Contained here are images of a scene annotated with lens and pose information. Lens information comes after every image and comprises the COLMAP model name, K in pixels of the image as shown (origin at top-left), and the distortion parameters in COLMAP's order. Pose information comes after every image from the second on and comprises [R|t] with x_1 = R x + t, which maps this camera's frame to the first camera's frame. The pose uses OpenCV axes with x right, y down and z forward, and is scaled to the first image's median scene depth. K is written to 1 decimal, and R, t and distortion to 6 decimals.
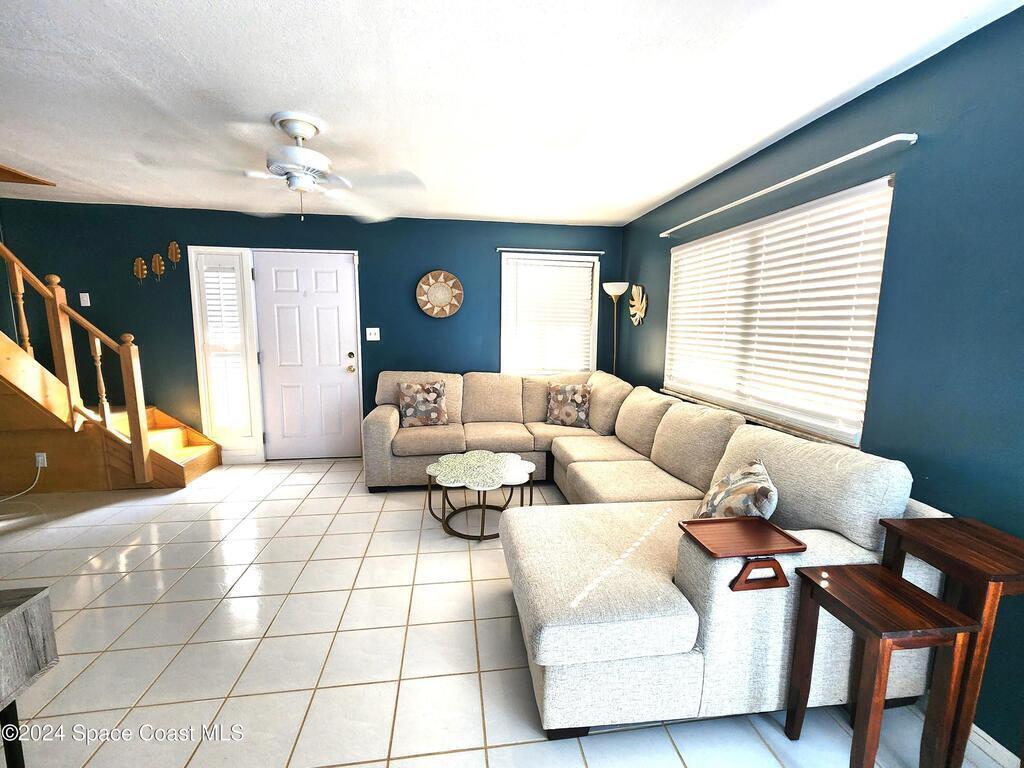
lens RADIAL K [[424.3, 0, 506.3], [0, 424.3, 381.7], [0, 0, 1]] dist [-0.002169, 0.000970]
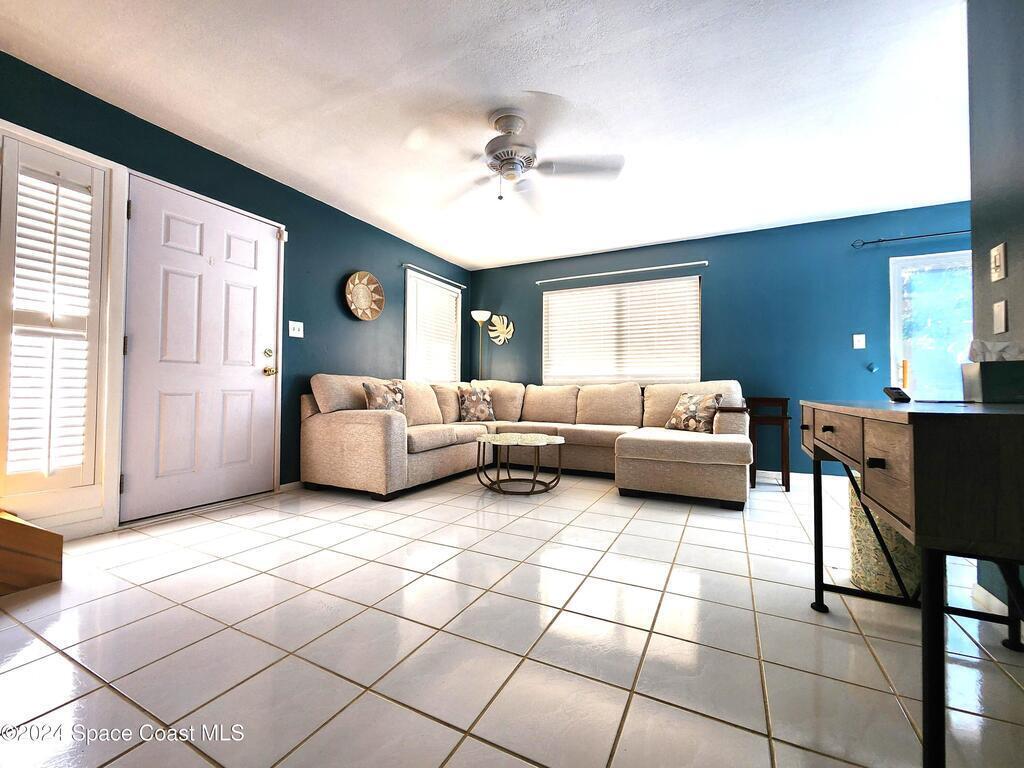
lens RADIAL K [[424.3, 0, 509.0], [0, 424.3, 386.6], [0, 0, 1]] dist [-0.002169, 0.000970]
pose [[0.574332, 0.004757, 0.818609, -0.792515], [0.109199, 0.990601, -0.082369, 0.114362], [-0.811307, 0.136698, 0.568414, 0.239556]]
